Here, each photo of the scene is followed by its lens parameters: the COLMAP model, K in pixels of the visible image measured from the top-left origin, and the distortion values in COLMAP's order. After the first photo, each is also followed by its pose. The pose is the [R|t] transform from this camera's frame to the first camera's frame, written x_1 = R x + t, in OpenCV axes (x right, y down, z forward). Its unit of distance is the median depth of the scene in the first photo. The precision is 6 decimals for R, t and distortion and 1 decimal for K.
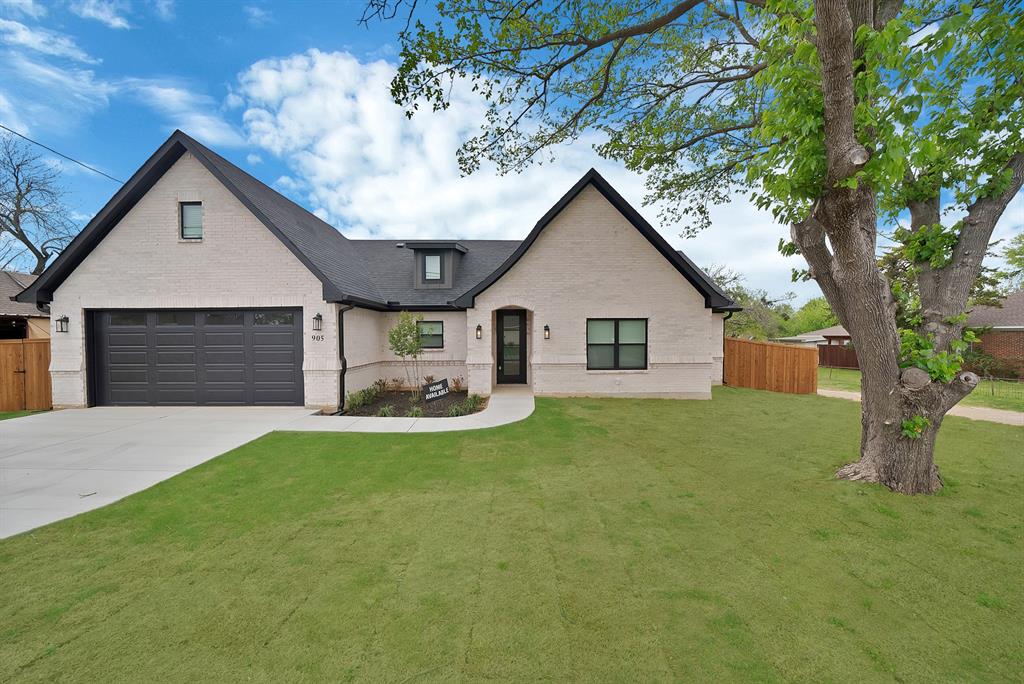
lens RADIAL K [[370.0, 0, 512.9], [0, 370.0, 346.0], [0, 0, 1]] dist [-0.011964, 0.000044]
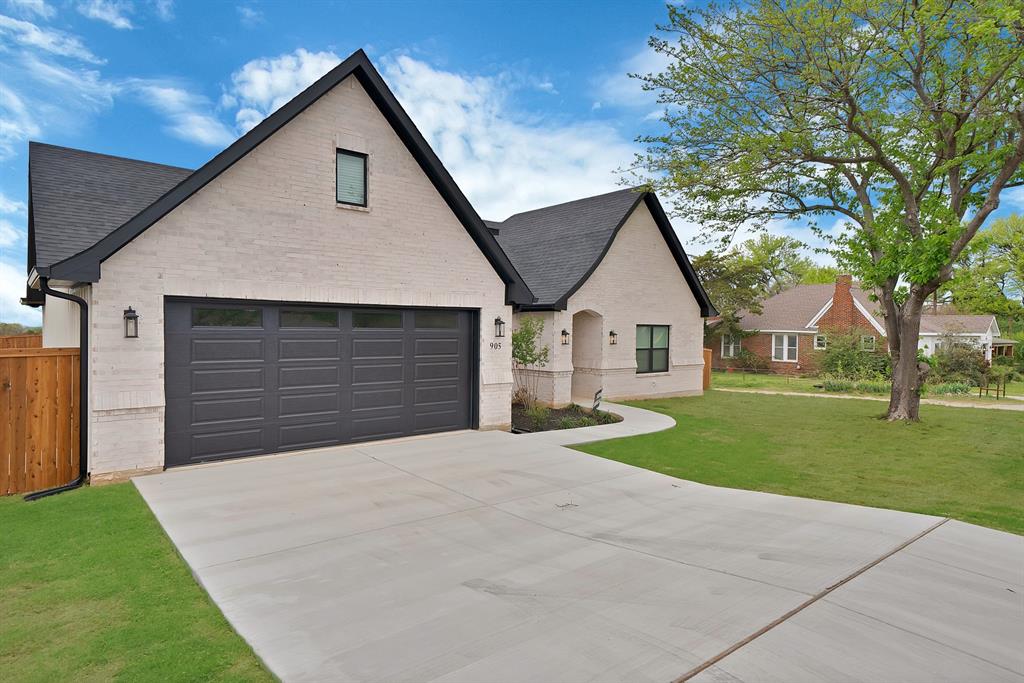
lens RADIAL K [[601.3, 0, 512.0], [0, 601.3, 341.5], [0, 0, 1]] dist [0.043536, -0.000039]
pose [[0.757417, -0.001105, 0.652931, -1.366319], [0.003317, 0.999992, -0.002156, -0.027514], [-0.652923, 0.003799, 0.757414, -0.069501]]
